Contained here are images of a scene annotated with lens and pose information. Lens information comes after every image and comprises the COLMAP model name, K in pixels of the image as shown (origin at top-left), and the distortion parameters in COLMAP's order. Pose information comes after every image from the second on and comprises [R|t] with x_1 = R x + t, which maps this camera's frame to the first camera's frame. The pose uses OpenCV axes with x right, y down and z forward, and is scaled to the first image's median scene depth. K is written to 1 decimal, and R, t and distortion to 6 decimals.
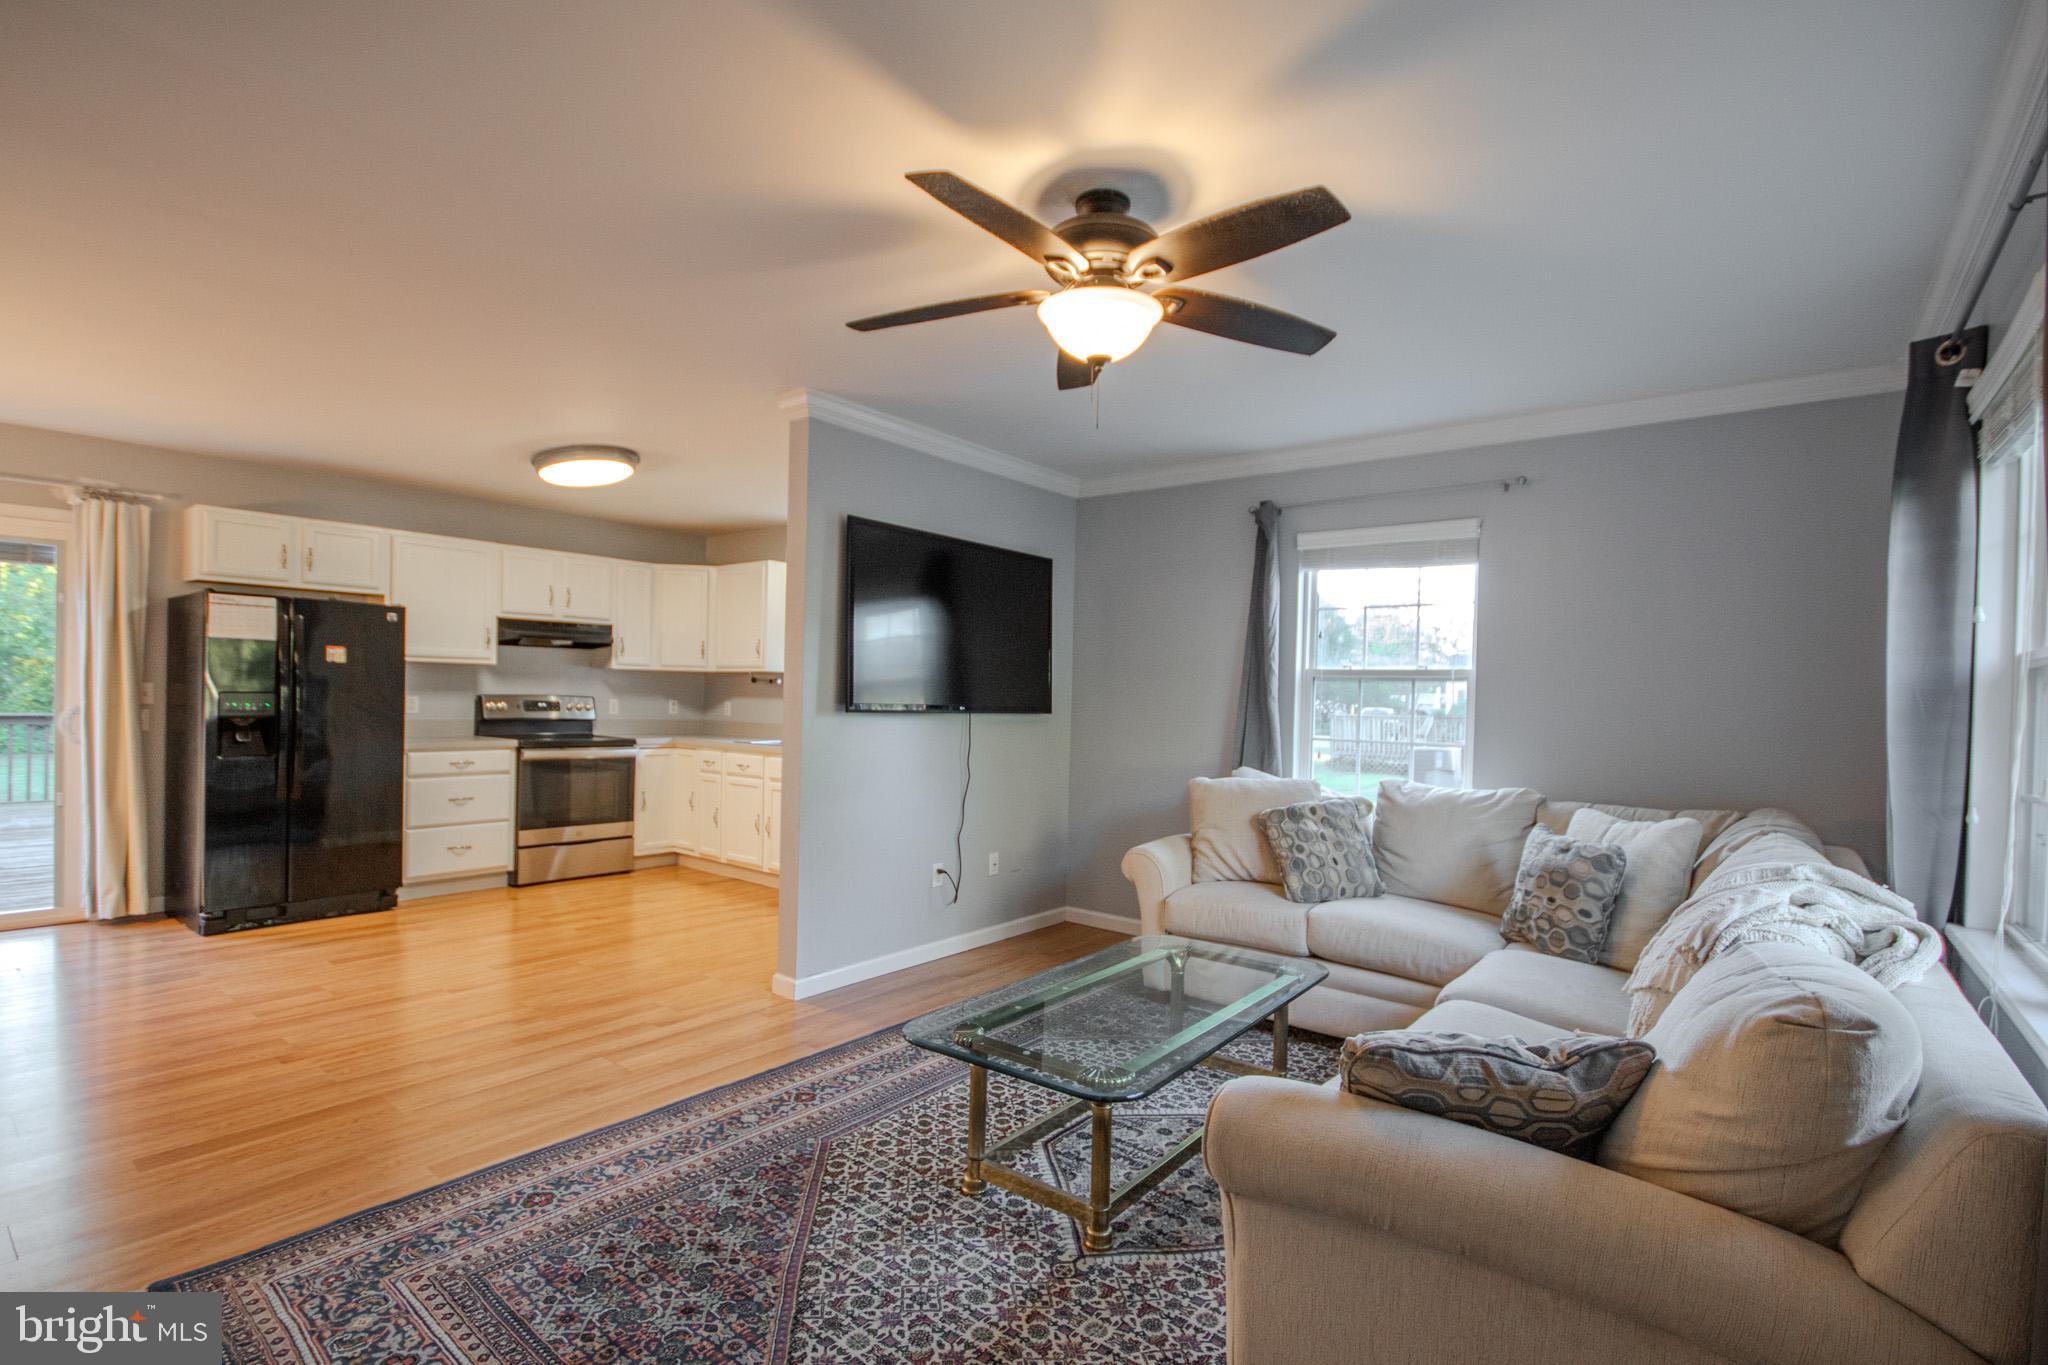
lens RADIAL K [[932.5, 0, 1043.6], [0, 932.5, 708.6], [0, 0, 1]] dist [-0.002108, -0.001143]
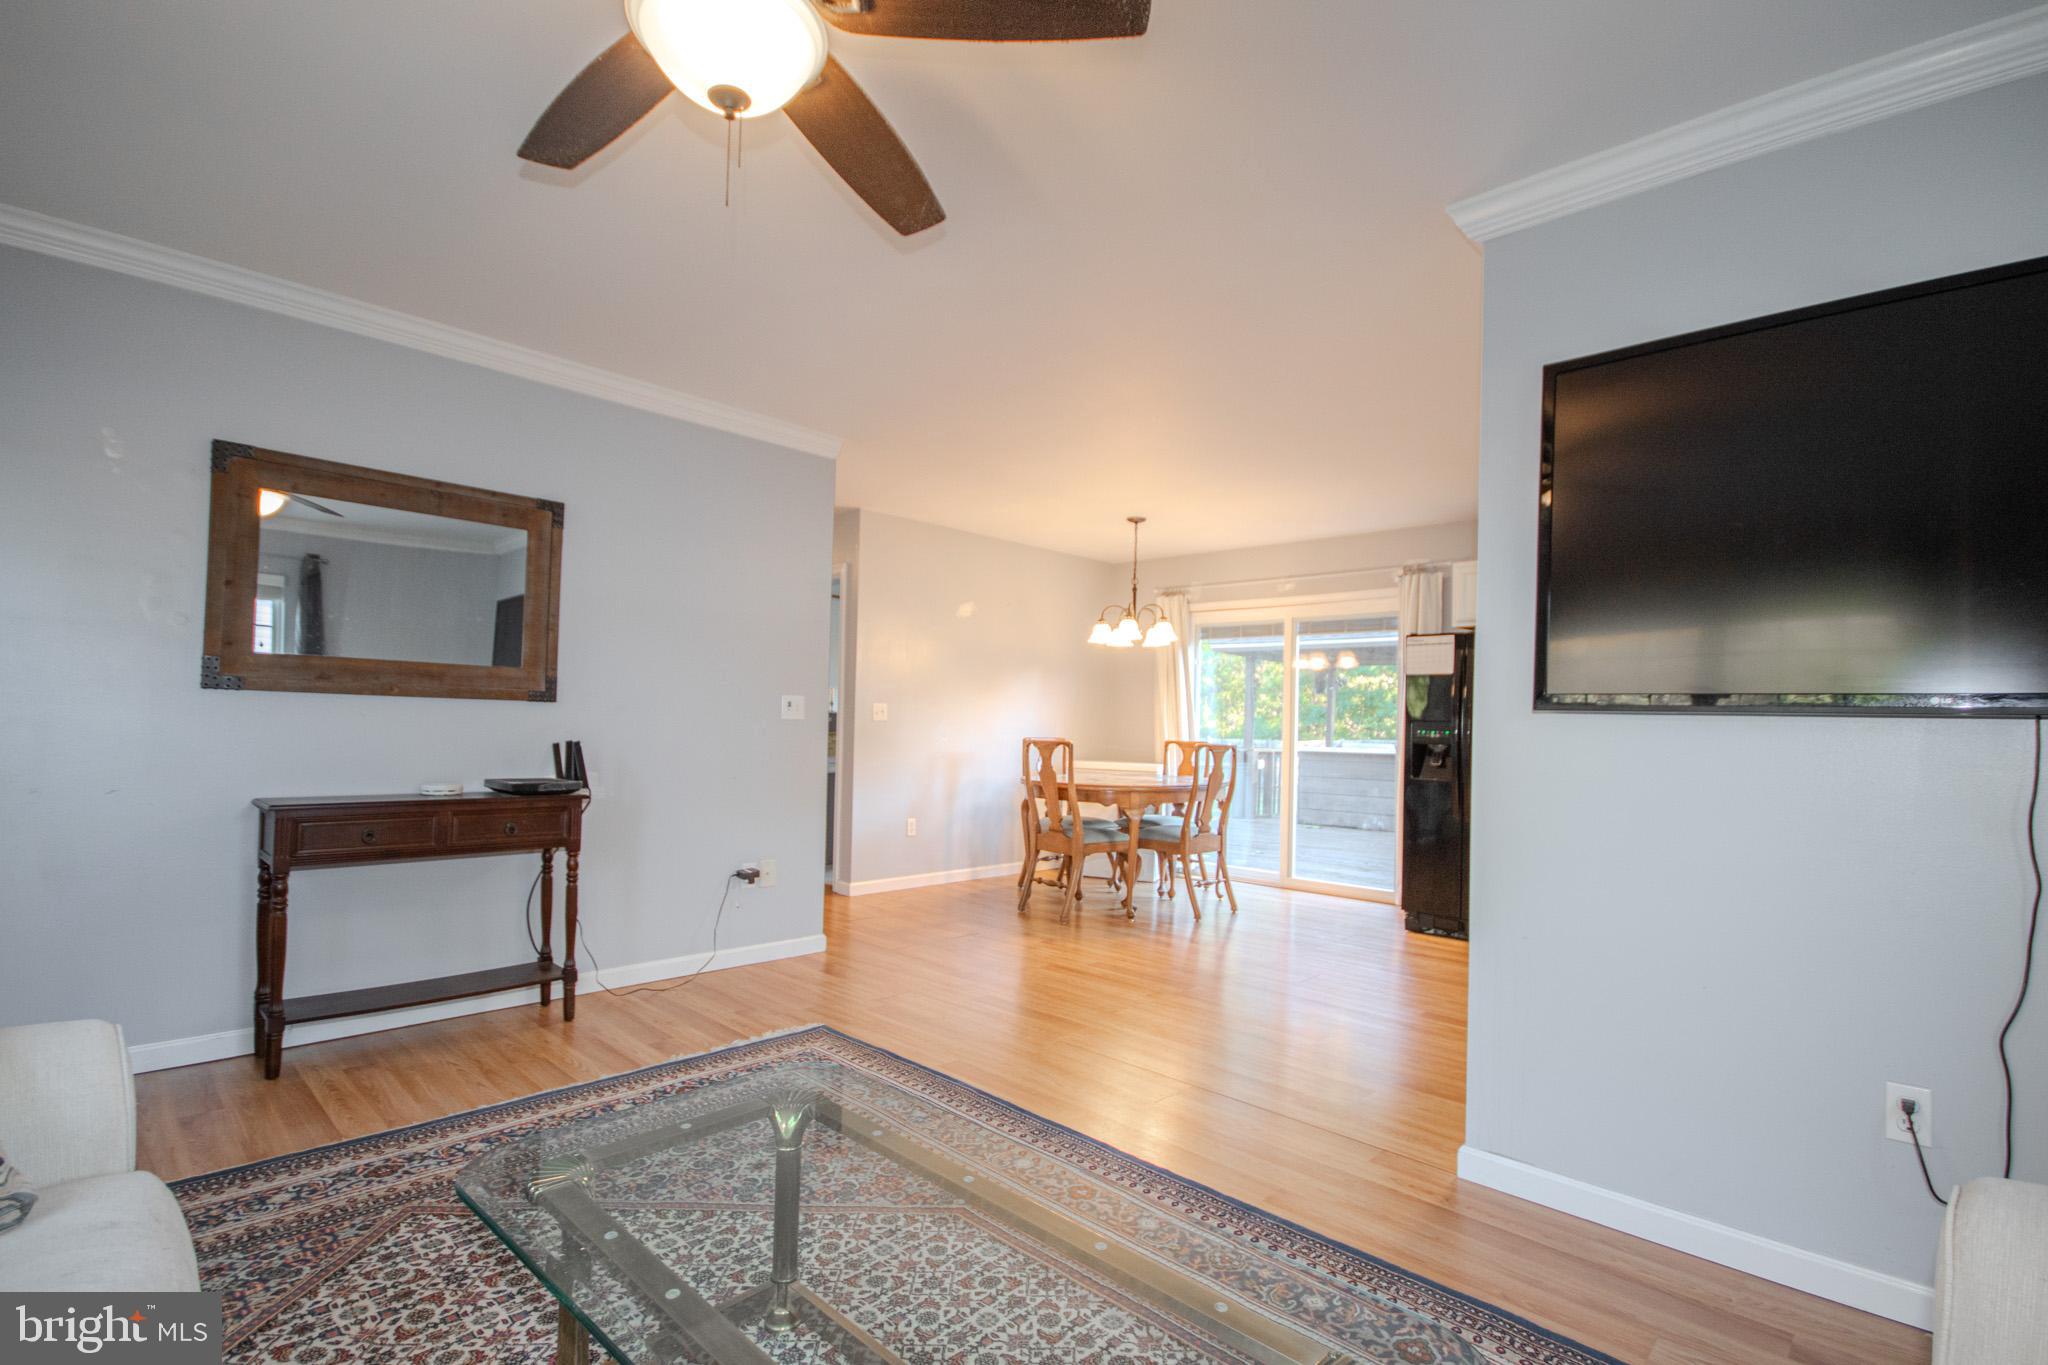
lens RADIAL K [[951.1, 0, 1039.5], [0, 951.1, 713.3], [0, 0, 1]] dist [-0.006628, -0.000982]
pose [[-0.089965, -0.036295, -0.995283, 0.264822], [-0.037403, 0.998754, -0.033041, 0.022969], [0.995242, 0.034254, -0.091210, 0.500282]]
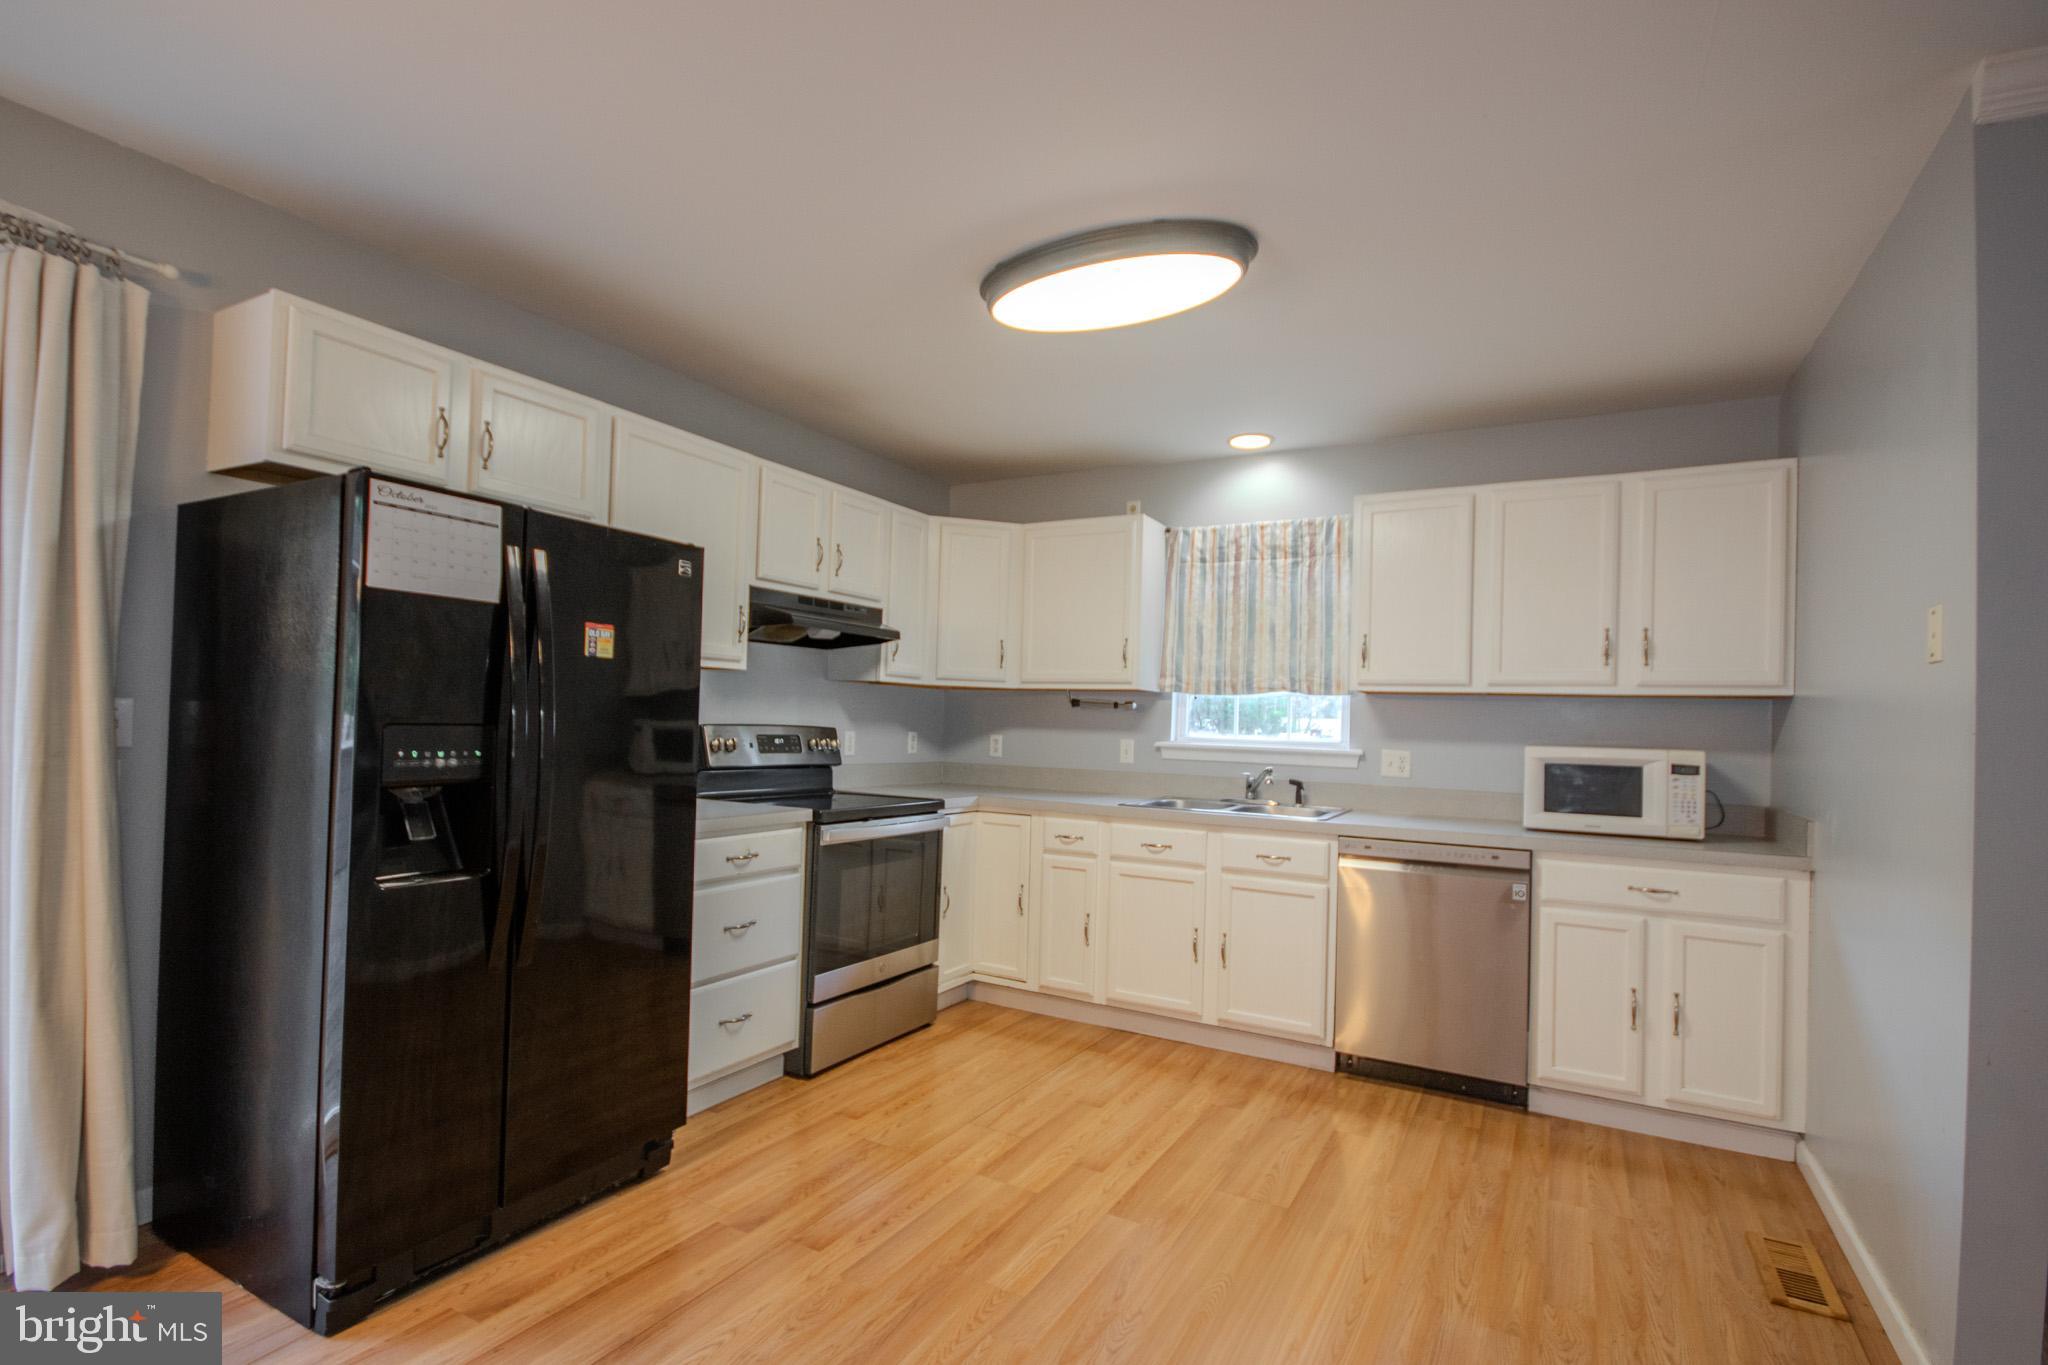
lens RADIAL K [[951.1, 0, 1039.5], [0, 951.1, 713.3], [0, 0, 1]] dist [-0.006628, -0.000982]
pose [[0.986997, 0.009781, 0.160440, -0.523564], [-0.006851, 0.999800, -0.018802, -0.012855], [-0.160591, 0.017458, 0.986867, 0.426110]]
